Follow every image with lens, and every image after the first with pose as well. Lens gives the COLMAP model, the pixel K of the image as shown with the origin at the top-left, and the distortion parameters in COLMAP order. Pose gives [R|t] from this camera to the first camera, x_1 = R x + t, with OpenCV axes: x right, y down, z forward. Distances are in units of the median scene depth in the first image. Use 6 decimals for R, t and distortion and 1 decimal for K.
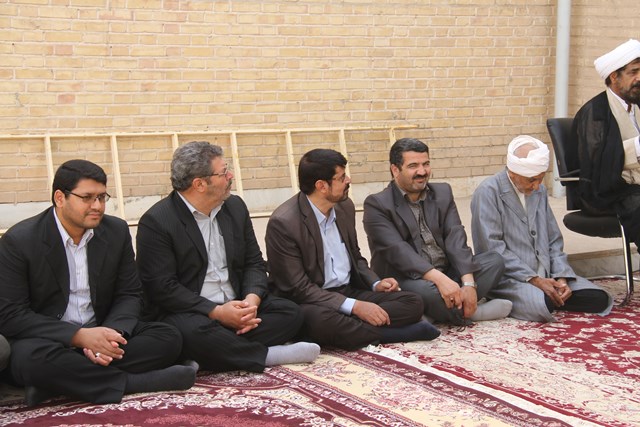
lens RADIAL K [[1485.4, 0, 320.1], [0, 1485.4, 213.7], [0, 0, 1]] dist [0.279049, 0.000000]
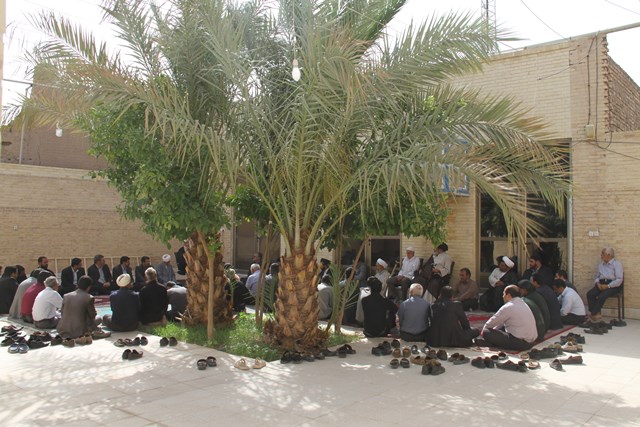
lens RADIAL K [[595.4, 0, 319.4], [0, 595.4, 213.1], [0, 0, 1]] dist [-0.015270, 0.000000]
pose [[0.975960, -0.001705, 0.217945, 0.168832], [0.038214, 0.985817, -0.163412, 0.136418], [-0.214575, 0.167812, 0.962183, -0.948698]]
